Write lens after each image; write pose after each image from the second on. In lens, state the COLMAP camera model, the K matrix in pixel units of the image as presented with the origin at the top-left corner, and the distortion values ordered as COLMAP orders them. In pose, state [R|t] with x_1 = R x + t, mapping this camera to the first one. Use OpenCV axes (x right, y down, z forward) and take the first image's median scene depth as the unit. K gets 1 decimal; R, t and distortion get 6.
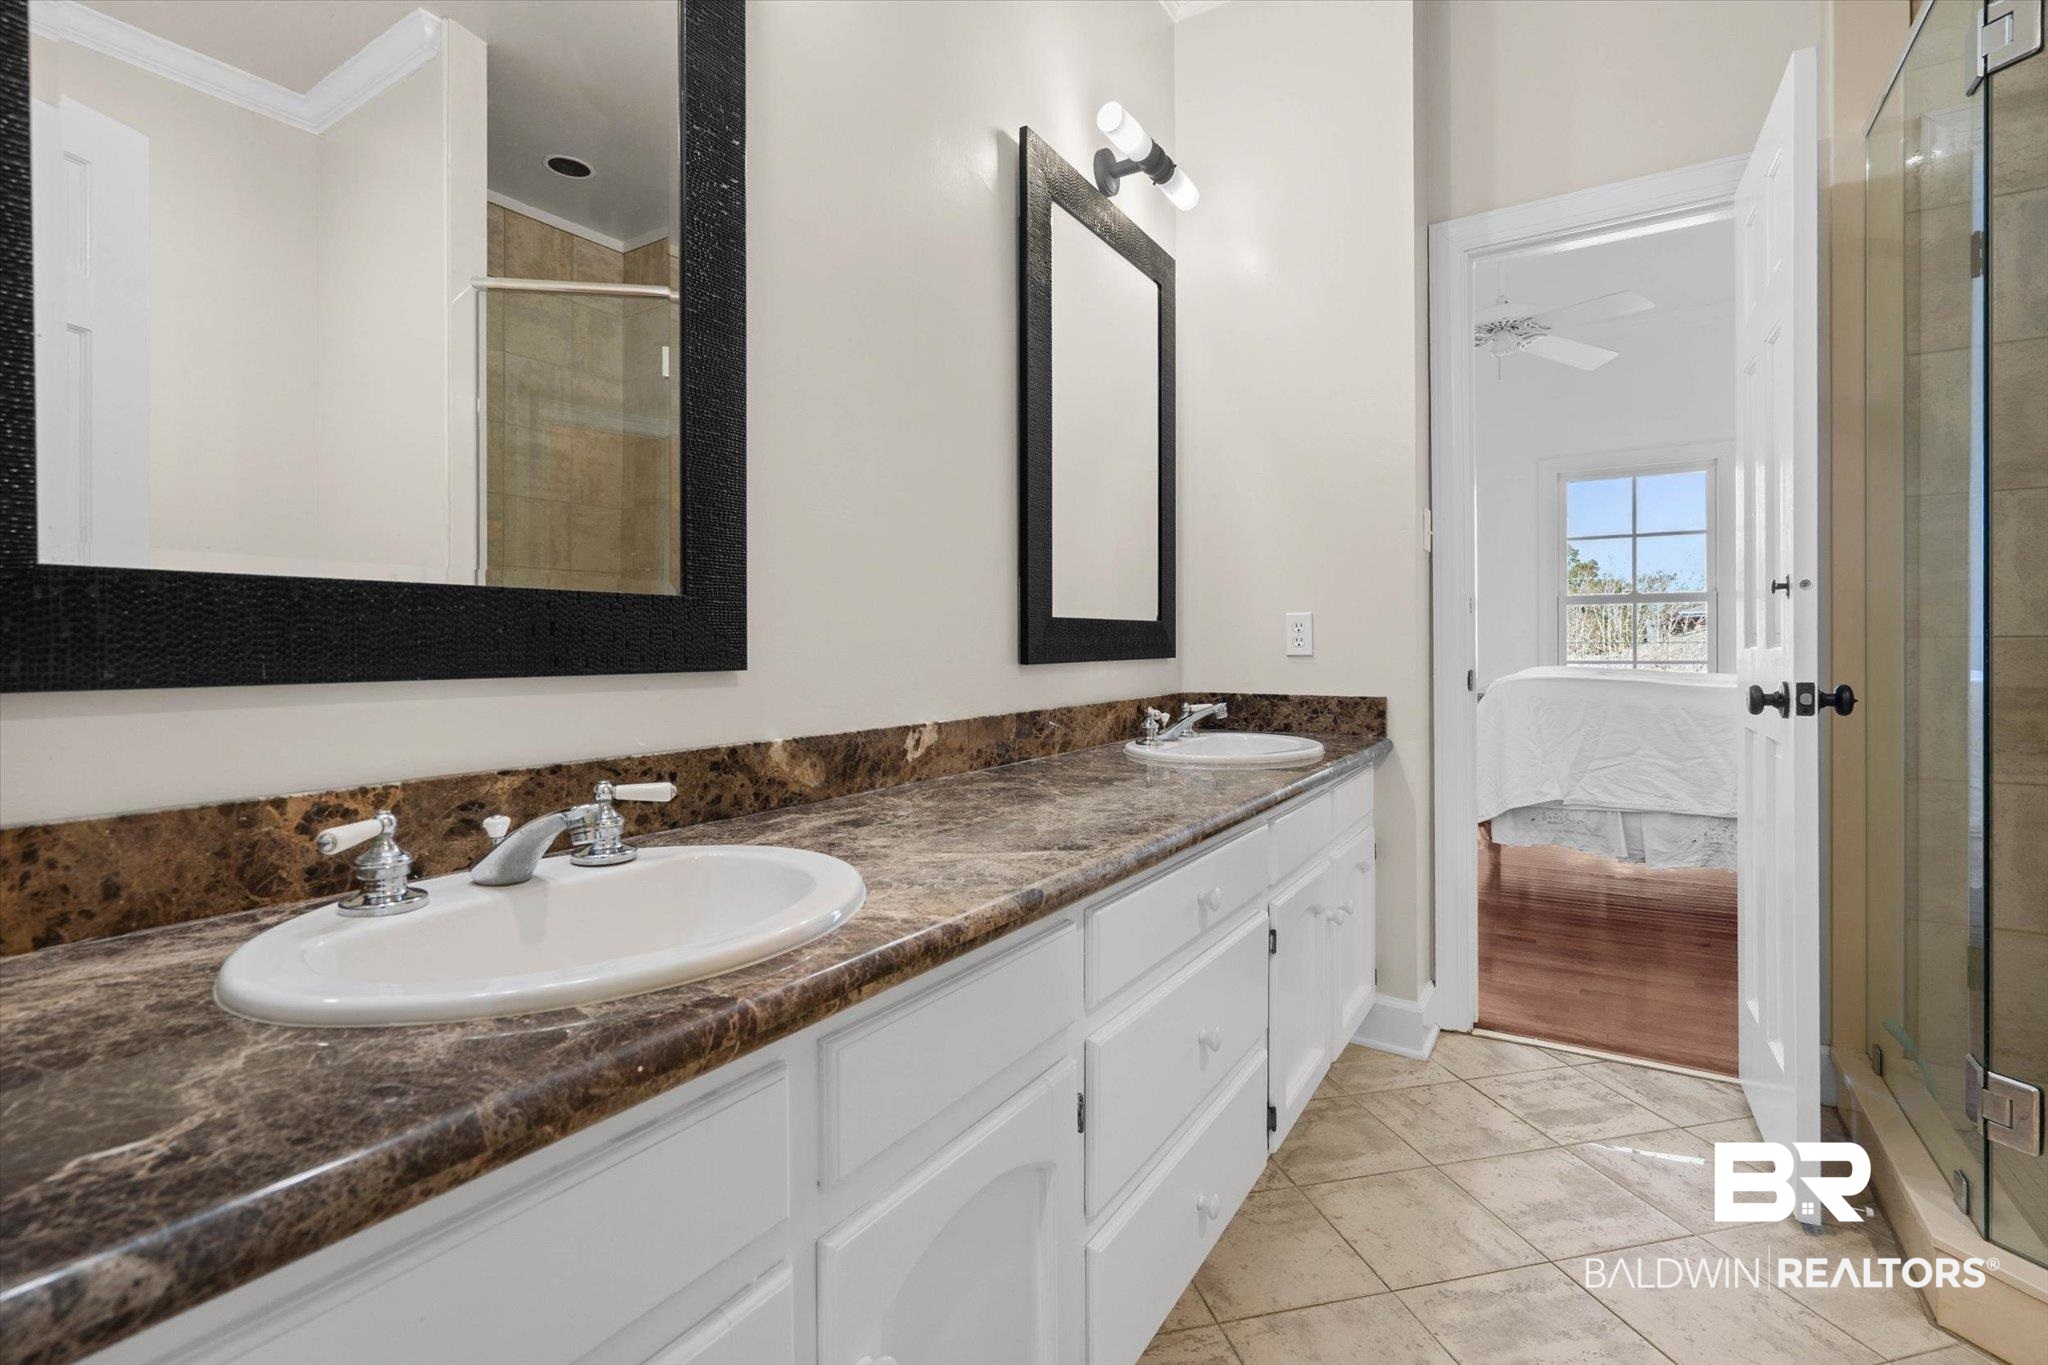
lens RADIAL K [[947.0, 0, 1016.1], [0, 947.0, 667.2], [0, 0, 1]] dist [0.002557, 0.000671]
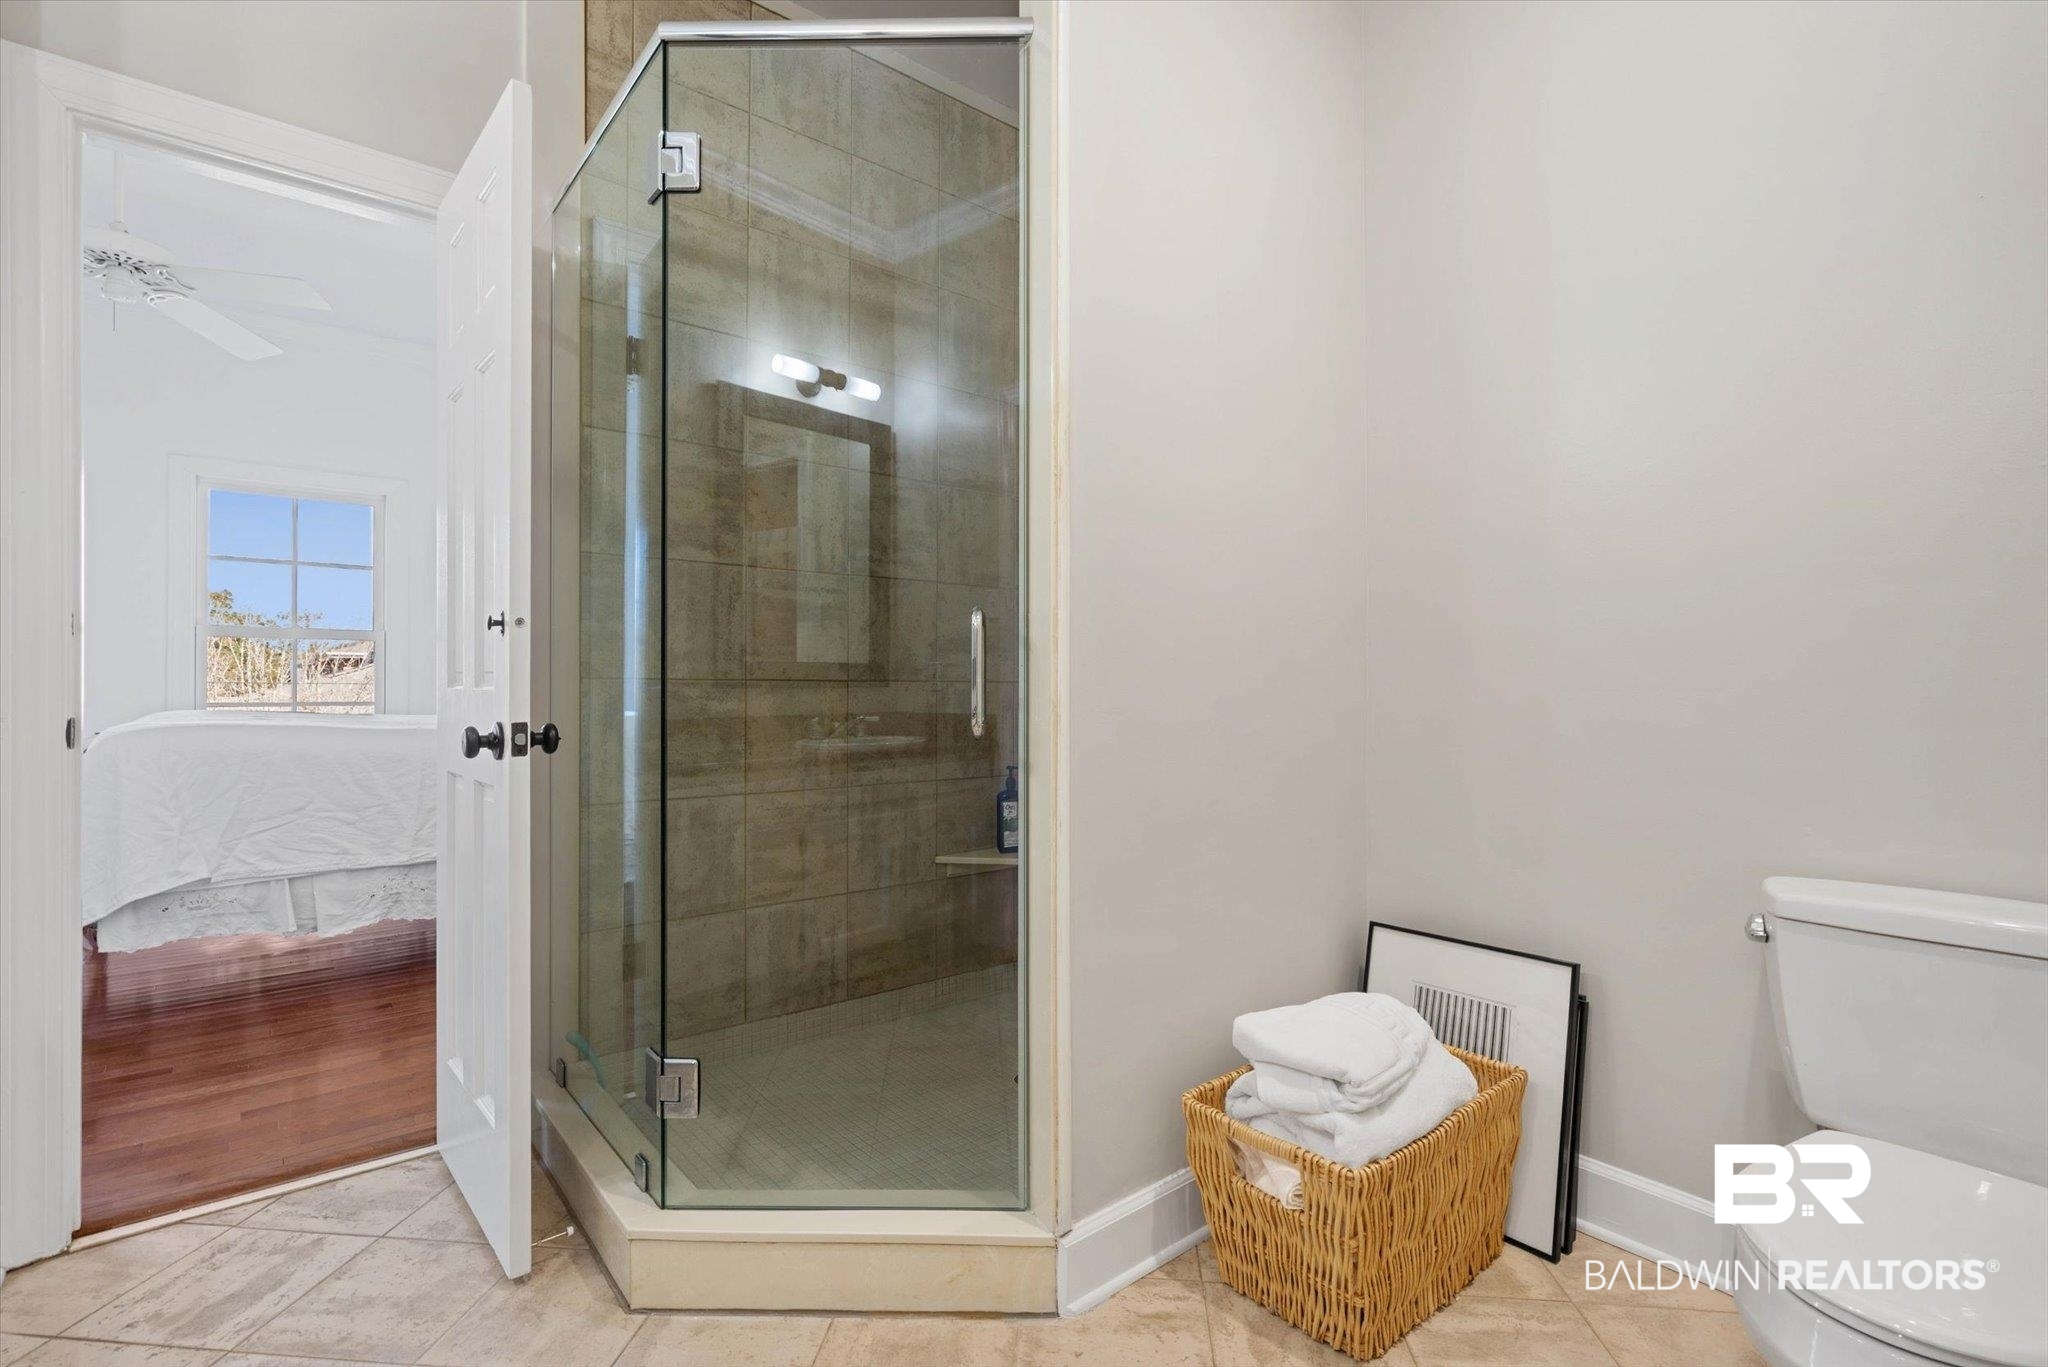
lens RADIAL K [[922.0, 0, 1025.3], [0, 922.0, 675.7], [0, 0, 1]] dist [-0.002068, -0.001017]
pose [[0.299300, 0.017427, 0.954000, 0.057874], [0.016495, 0.999589, -0.023435, -0.000867], [-0.954017, 0.022751, 0.298889, 0.159689]]
